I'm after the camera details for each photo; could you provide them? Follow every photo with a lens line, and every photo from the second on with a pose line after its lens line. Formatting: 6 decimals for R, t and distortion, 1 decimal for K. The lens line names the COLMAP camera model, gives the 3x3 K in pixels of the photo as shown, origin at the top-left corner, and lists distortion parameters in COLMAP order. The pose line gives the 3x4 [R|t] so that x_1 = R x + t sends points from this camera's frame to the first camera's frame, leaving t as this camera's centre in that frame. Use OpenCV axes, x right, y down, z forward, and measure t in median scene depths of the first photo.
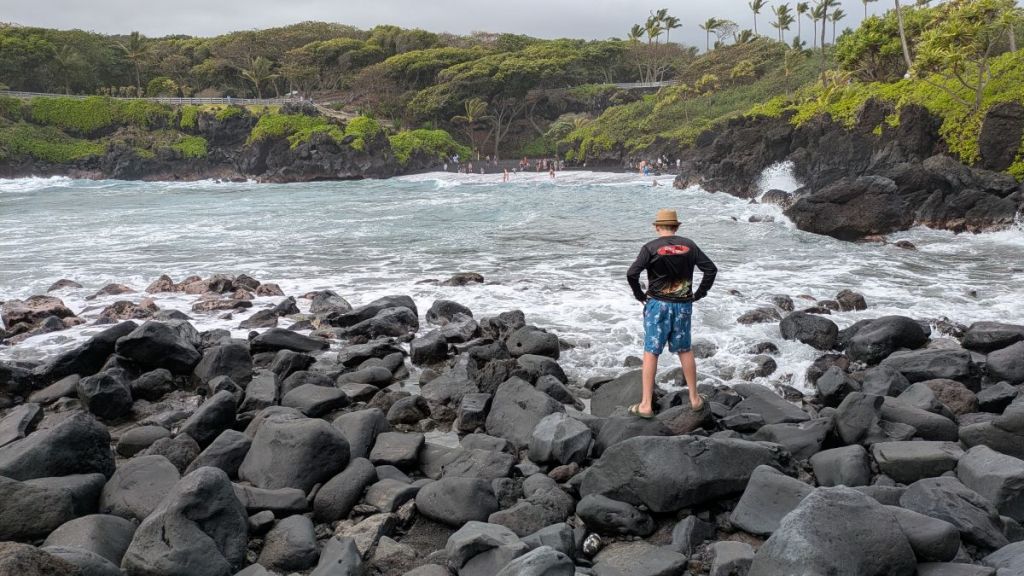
lens RADIAL K [[784.0, 0, 512.0], [0, 784.0, 288.0], [0, 0, 1]] dist [0.075884, 0.000191]
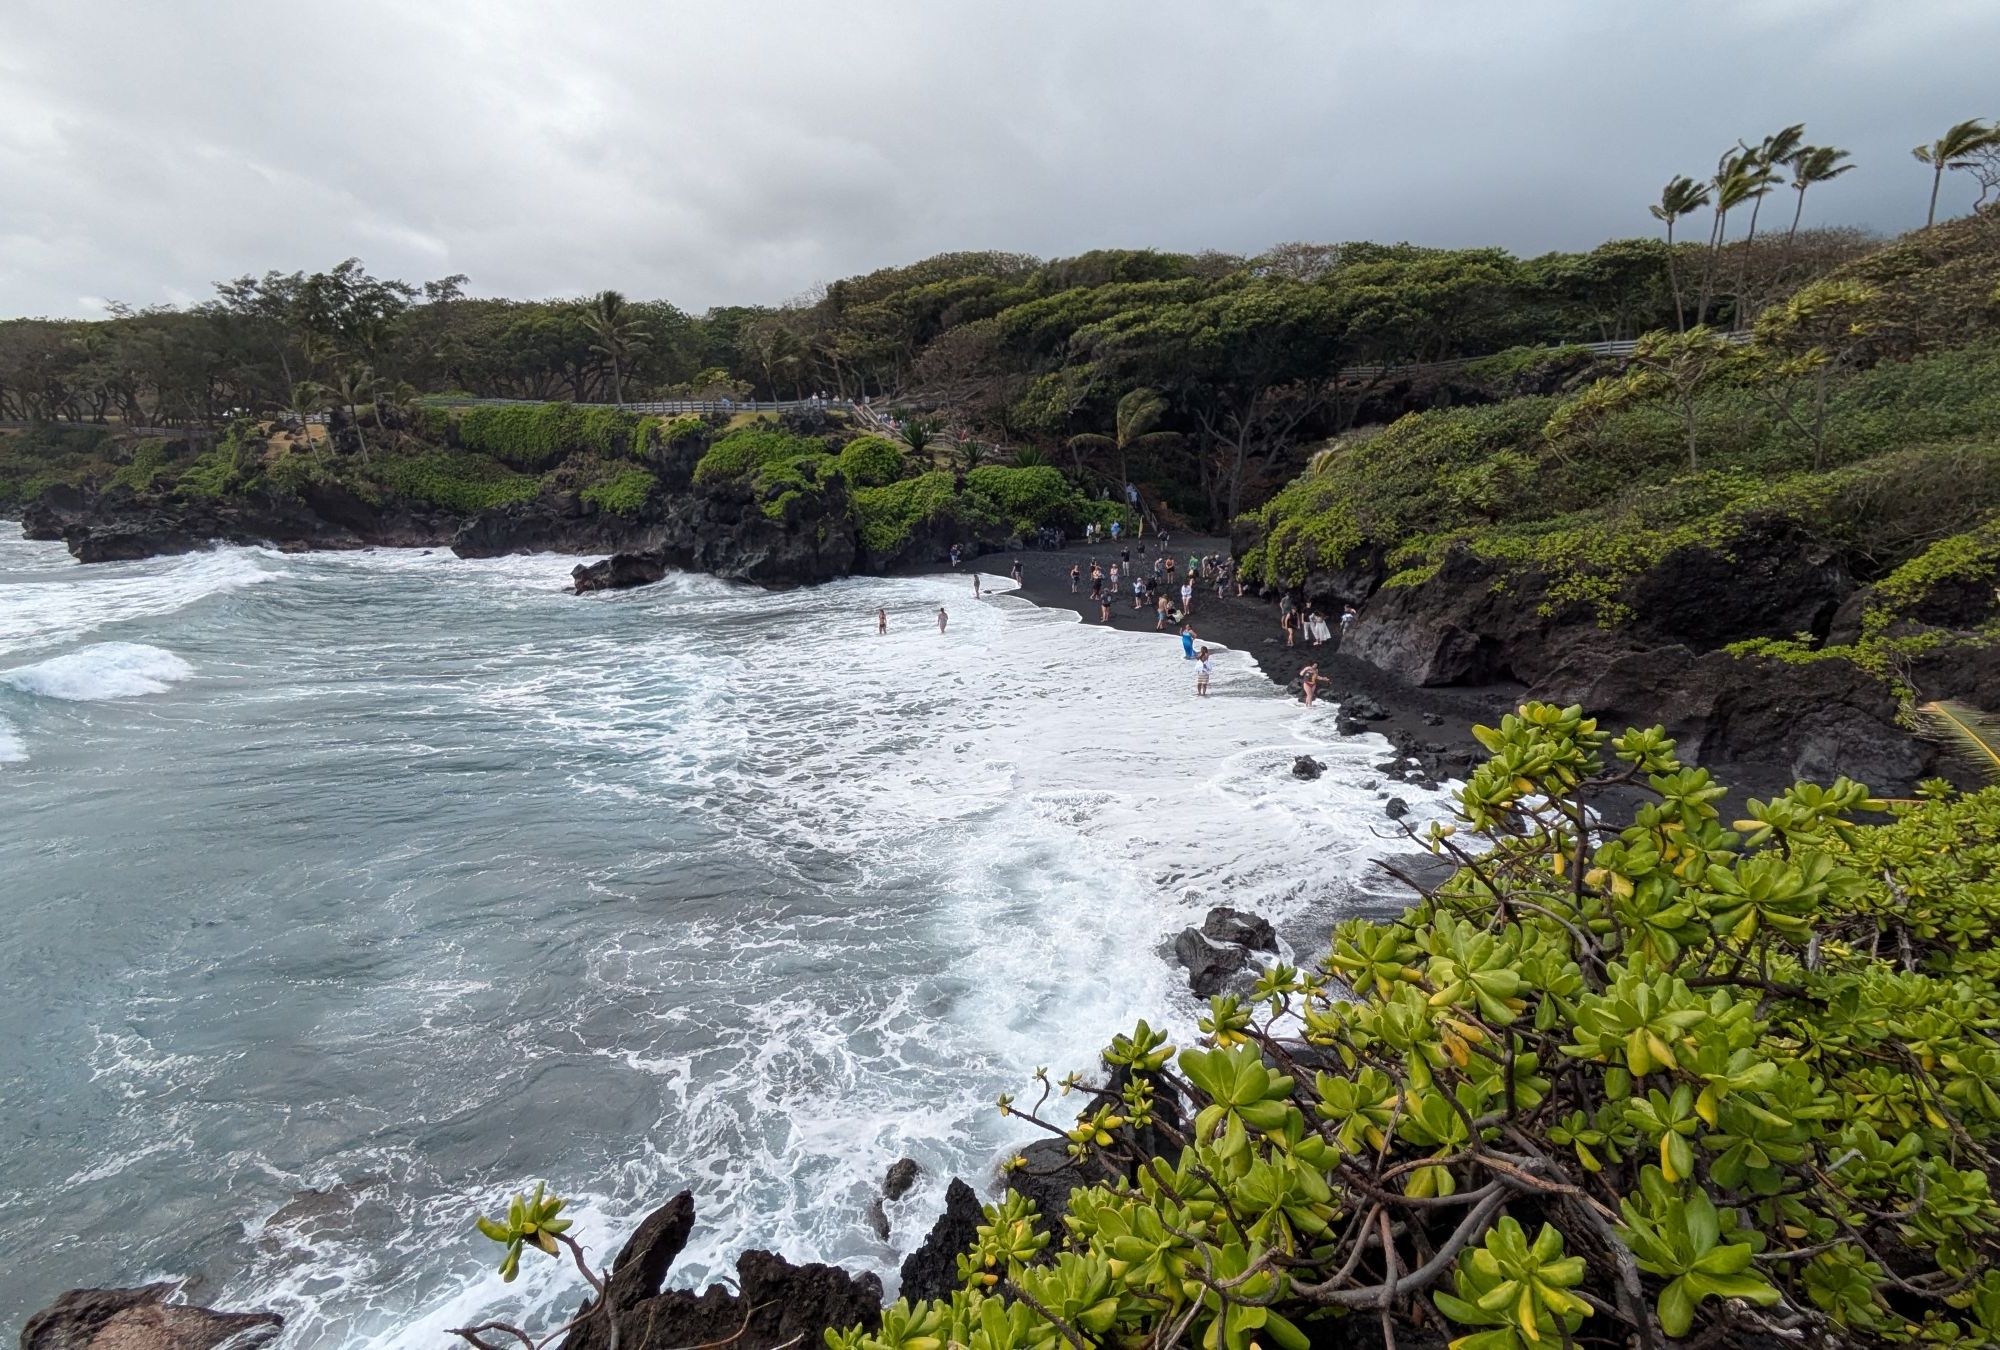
lens RADIAL K [[927.4, 0, 1000.0], [0, 927.4, 675.0], [0, 0, 1]] dist [0.000850, 0.001052]
pose [[0.842105, 0.143396, -0.519901, 0.160982], [-0.109301, 0.989377, 0.095845, -0.122807], [0.528121, -0.023885, 0.848833, 0.507182]]
